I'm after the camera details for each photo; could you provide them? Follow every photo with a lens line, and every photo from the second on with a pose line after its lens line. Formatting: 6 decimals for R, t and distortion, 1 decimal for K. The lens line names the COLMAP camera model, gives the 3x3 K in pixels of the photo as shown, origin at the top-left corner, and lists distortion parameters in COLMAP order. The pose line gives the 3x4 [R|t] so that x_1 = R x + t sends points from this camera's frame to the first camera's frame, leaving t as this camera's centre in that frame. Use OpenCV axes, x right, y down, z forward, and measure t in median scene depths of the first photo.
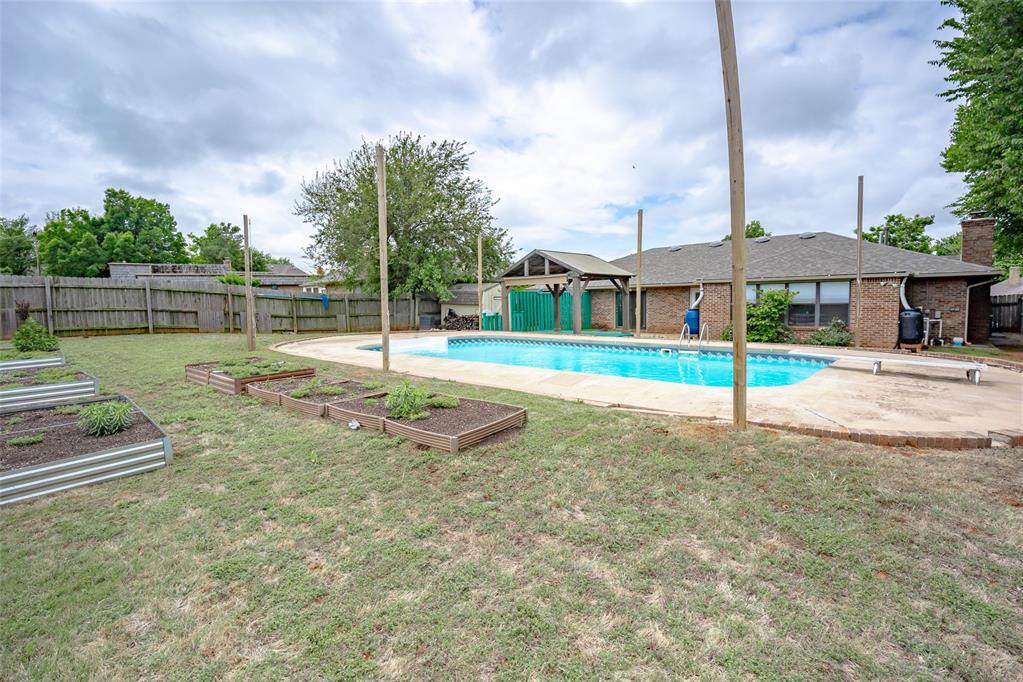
lens RADIAL K [[447.9, 0, 510.2], [0, 447.9, 360.0], [0, 0, 1]] dist [-0.014937, 0.000016]
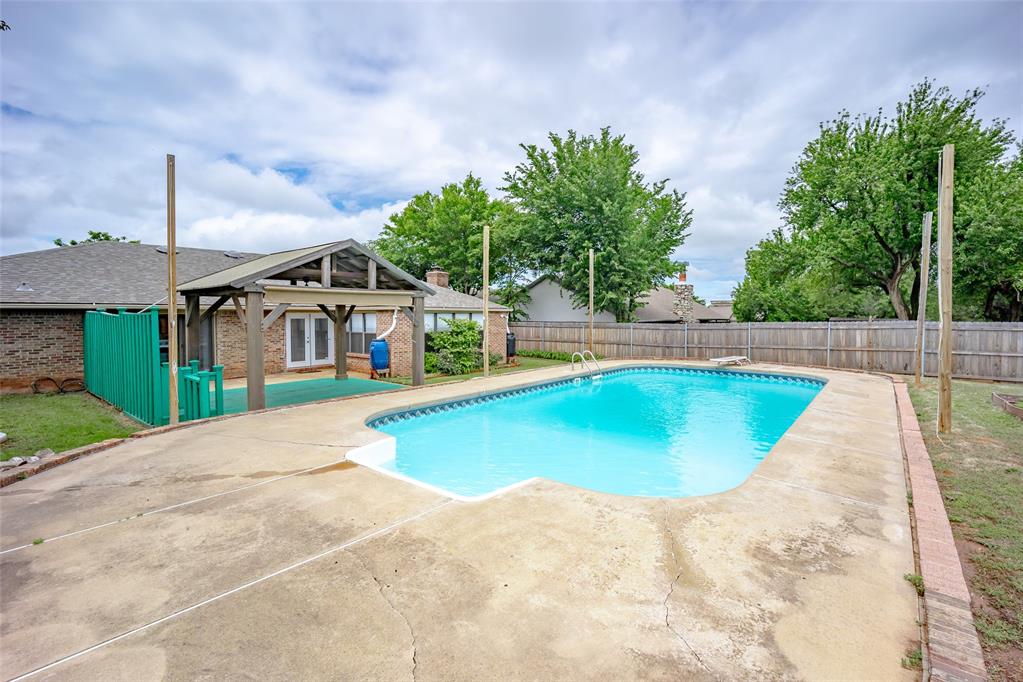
lens RADIAL K [[449.8, 0, 512.5], [0, 449.8, 331.5], [0, 0, 1]] dist [-0.001521, 0.000027]
pose [[-0.027958, -0.019696, 0.999415, -0.510194], [0.130701, 0.991151, 0.023190, -0.133108], [-0.991027, 0.131273, -0.025136, 0.882610]]
